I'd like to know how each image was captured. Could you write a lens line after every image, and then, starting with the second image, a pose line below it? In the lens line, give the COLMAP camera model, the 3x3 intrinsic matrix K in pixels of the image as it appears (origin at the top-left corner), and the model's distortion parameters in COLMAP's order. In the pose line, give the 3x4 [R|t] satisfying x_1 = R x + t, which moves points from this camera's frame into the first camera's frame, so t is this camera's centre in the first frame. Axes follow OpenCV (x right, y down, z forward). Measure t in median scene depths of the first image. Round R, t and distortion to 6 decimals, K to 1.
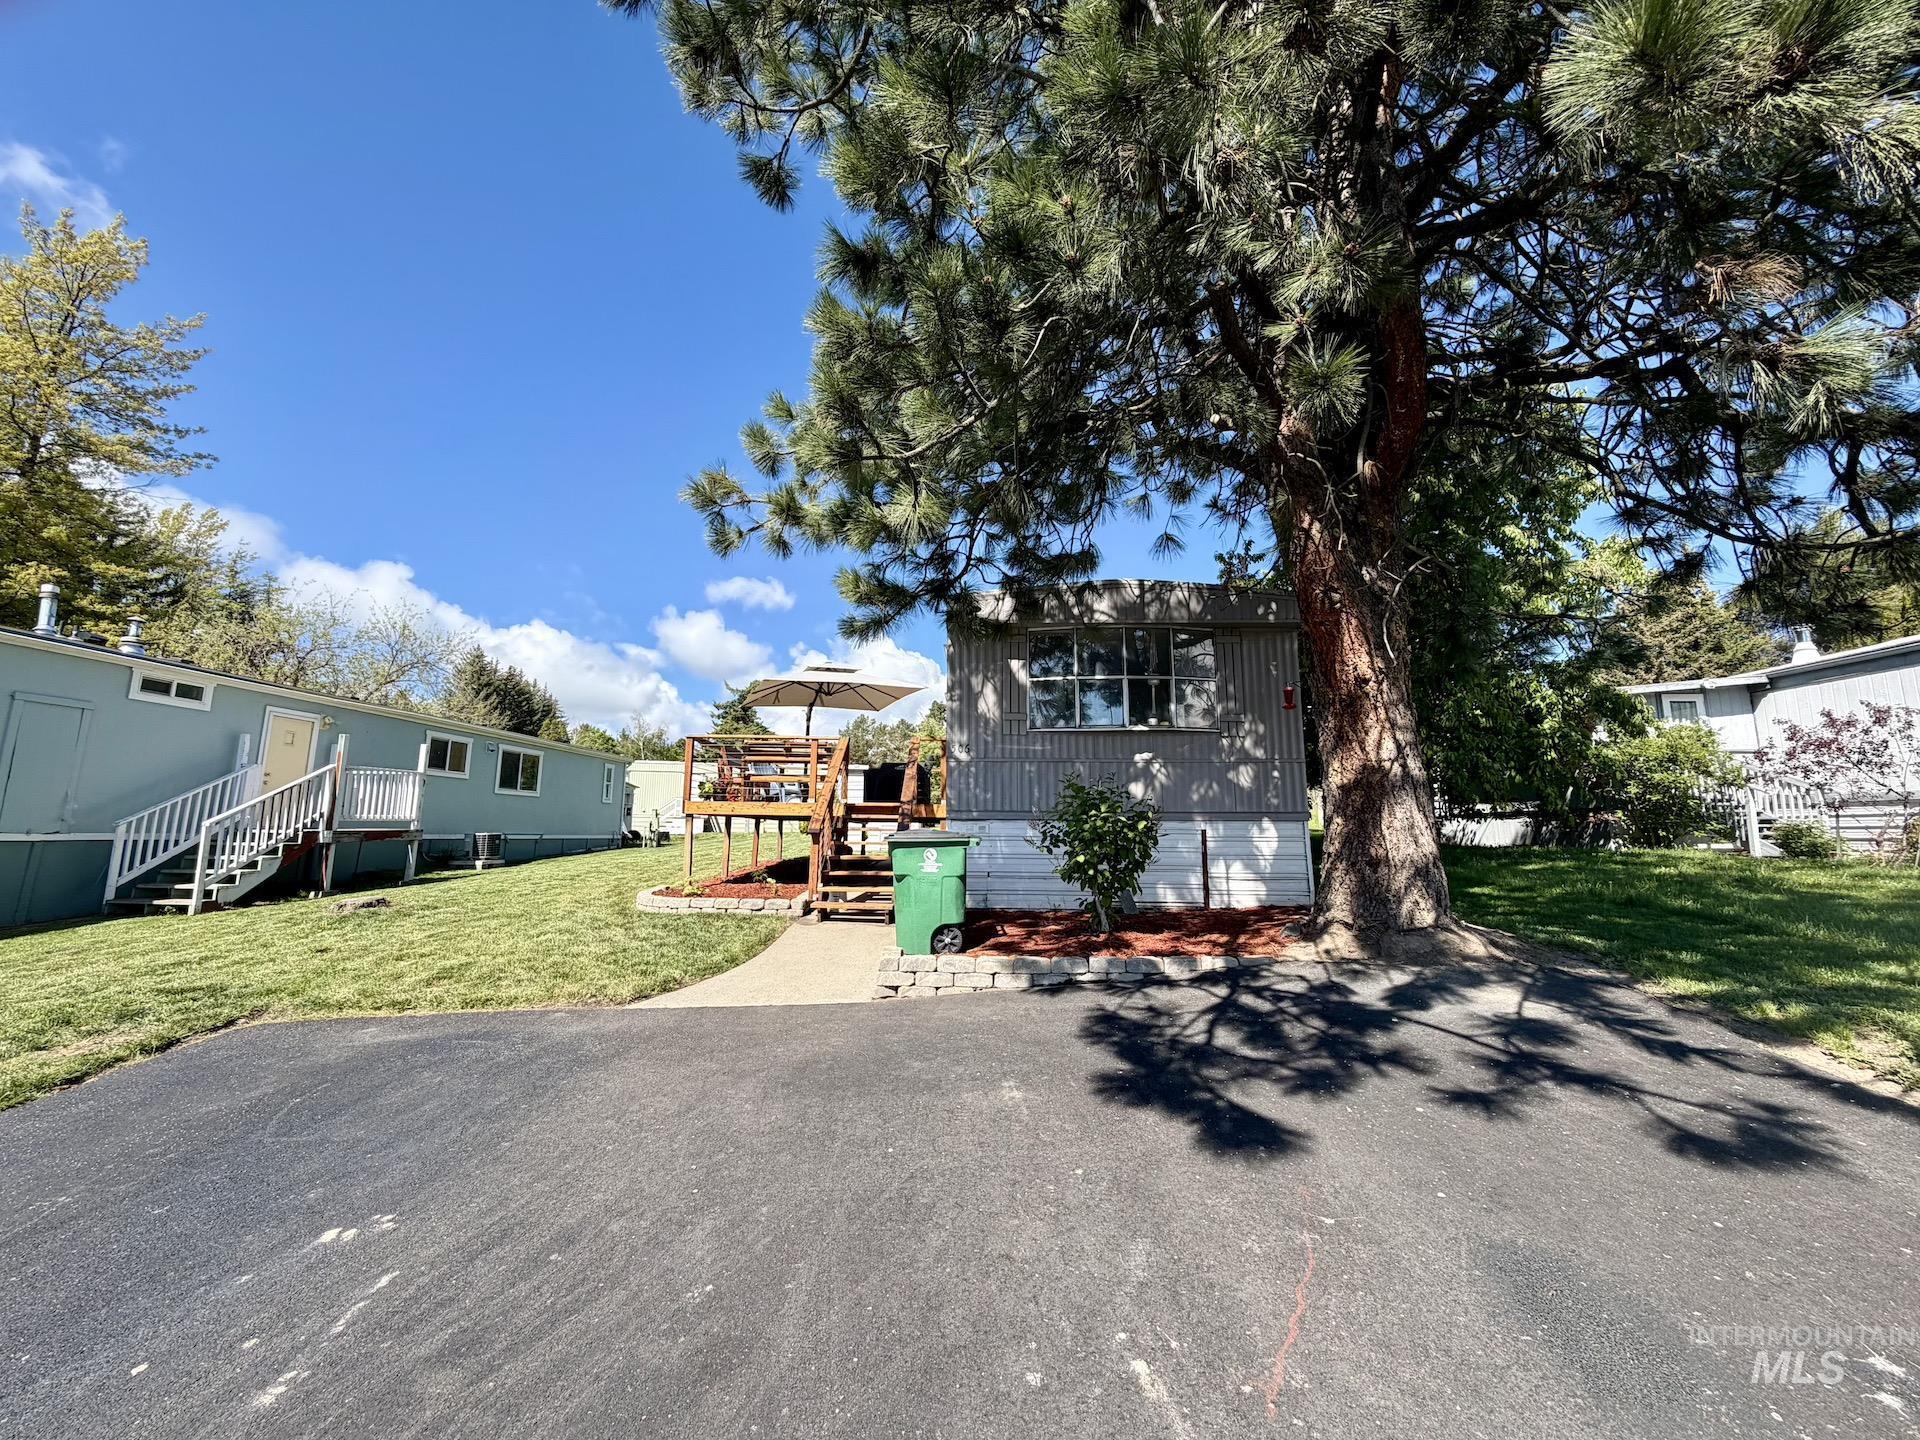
lens RADIAL K [[764.8, 0, 960.0], [0, 764.8, 720.0], [0, 0, 1]] dist [-0.001668, -0.000236]
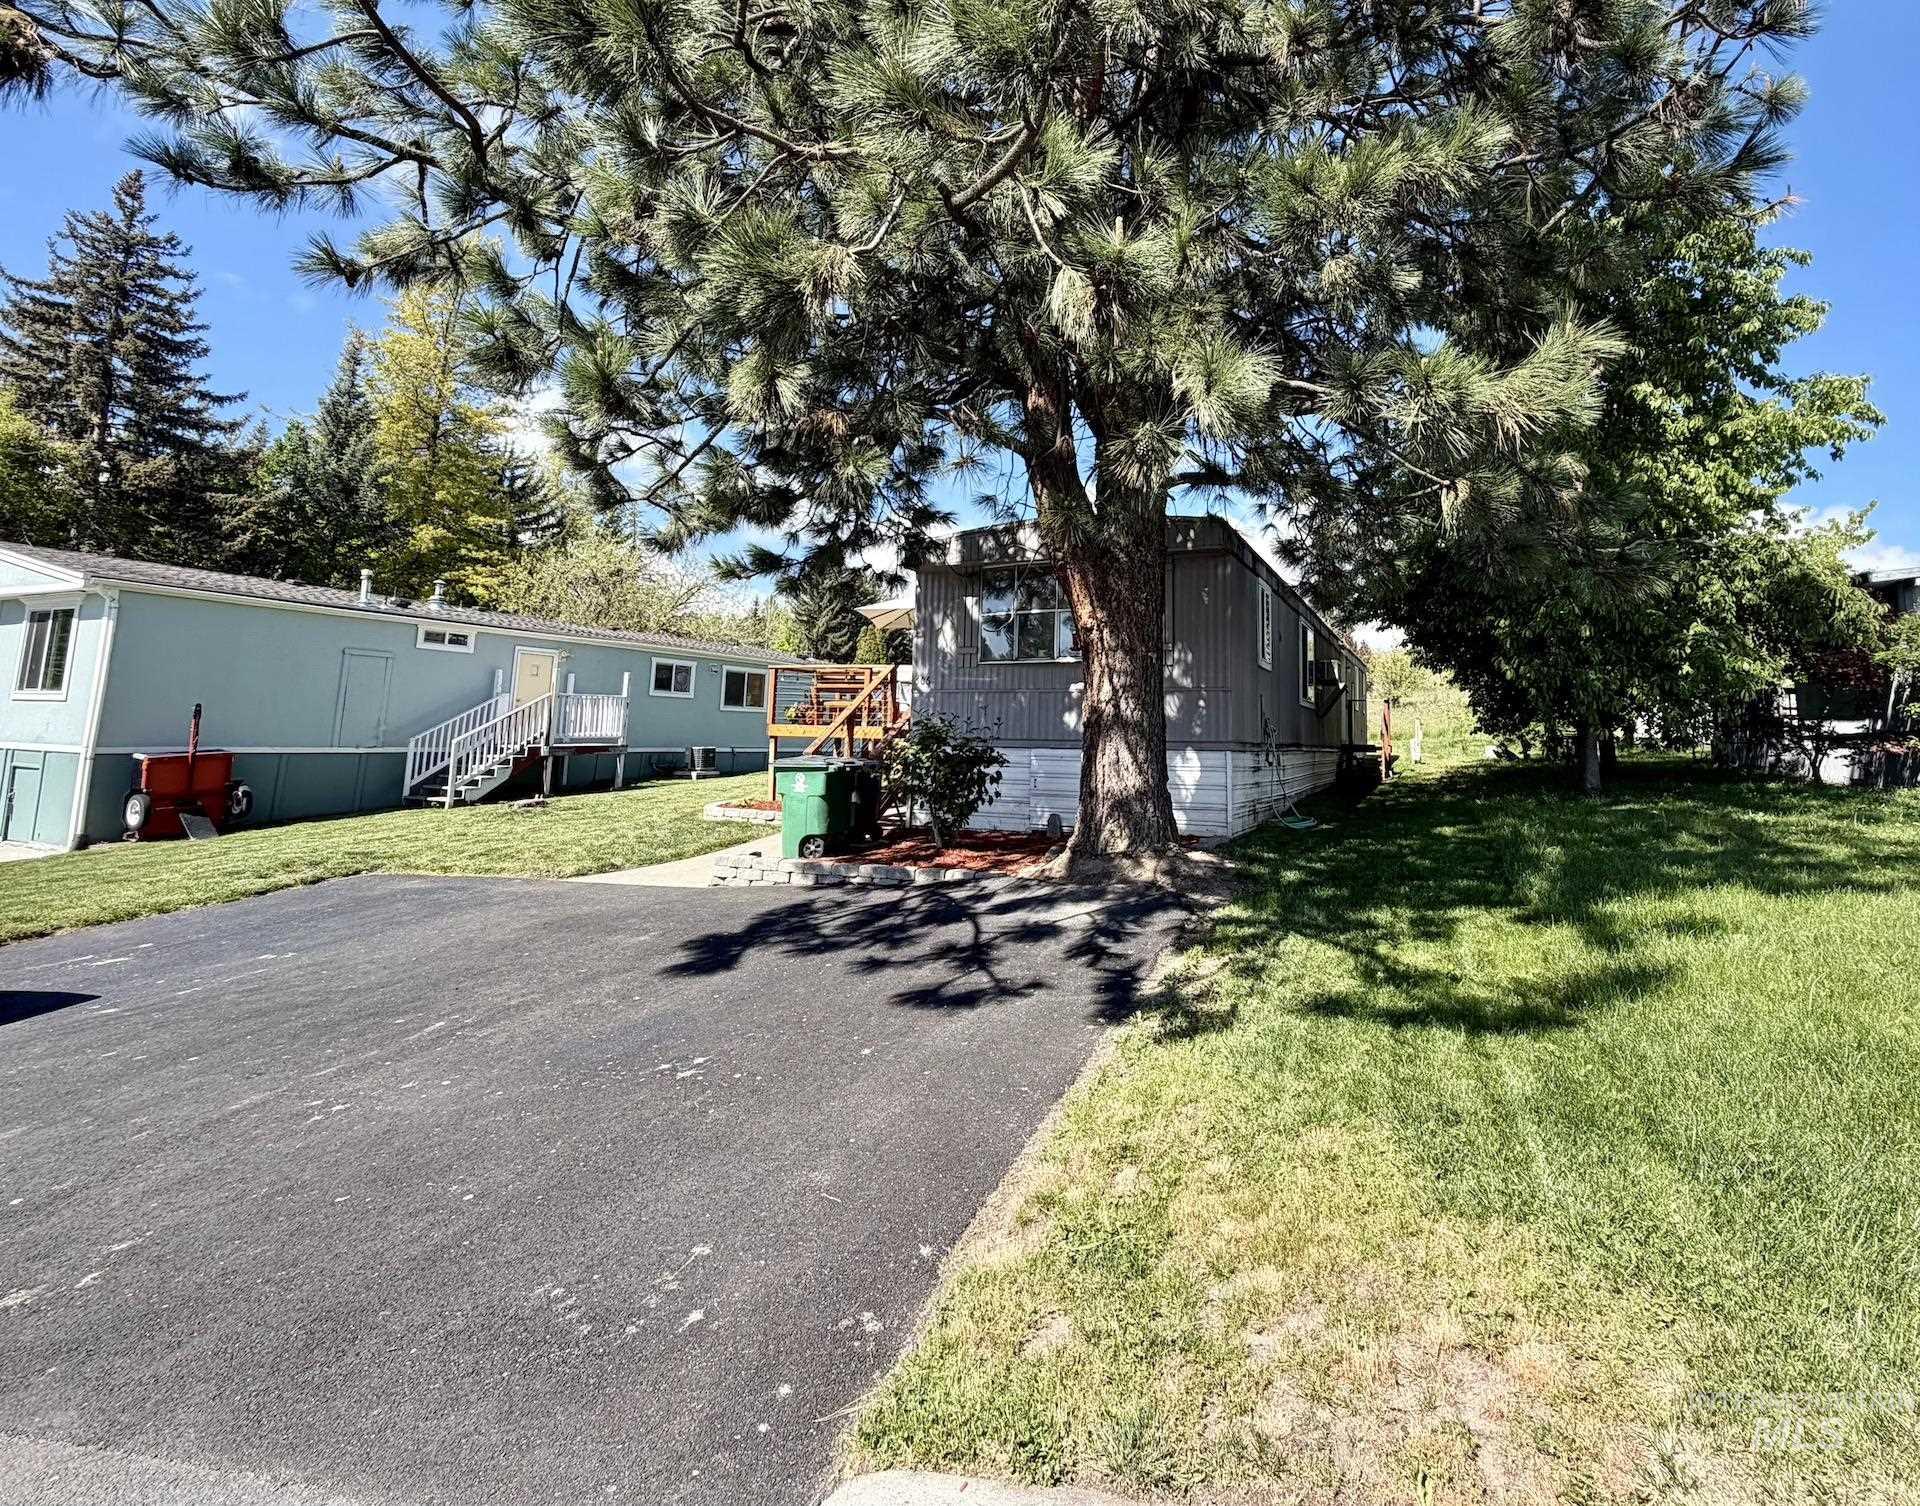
lens RADIAL K [[861.8, 0, 959.8], [0, 861.8, 631.3], [0, 0, 1]] dist [-0.000423, 0.000085]
pose [[0.937907, -0.035925, -0.345022, 0.475338], [0.040744, 0.999147, 0.006724, -0.039722], [0.344486, -0.020364, 0.938570, -0.141319]]
